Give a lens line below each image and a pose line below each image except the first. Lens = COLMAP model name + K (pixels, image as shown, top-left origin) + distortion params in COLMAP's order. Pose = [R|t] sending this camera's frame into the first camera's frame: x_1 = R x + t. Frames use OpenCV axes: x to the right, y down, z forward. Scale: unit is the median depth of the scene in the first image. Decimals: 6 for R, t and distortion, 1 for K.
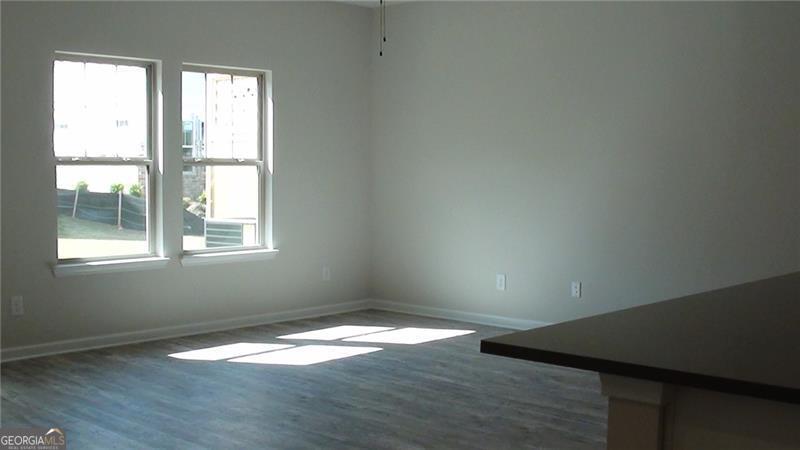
lens RADIAL K [[1031.6, 0, 400.0], [0, 1031.6, 225.0], [0, 0, 1]] dist [-0.111454, -0.059111]
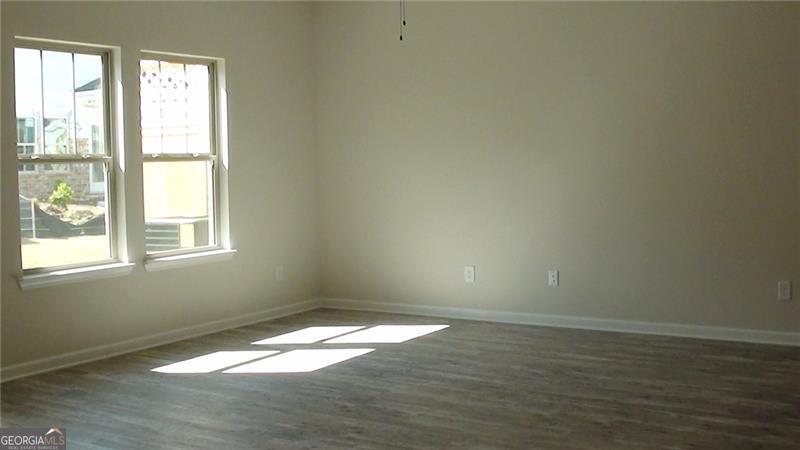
lens RADIAL K [[1031.6, 0, 400.0], [0, 1031.6, 225.0], [0, 0, 1]] dist [-0.111454, -0.059111]
pose [[0.980872, -0.034342, 0.191598, -0.161335], [0.032830, 0.999400, 0.011063, -0.004254], [-0.191863, -0.004561, 0.981411, 0.057122]]
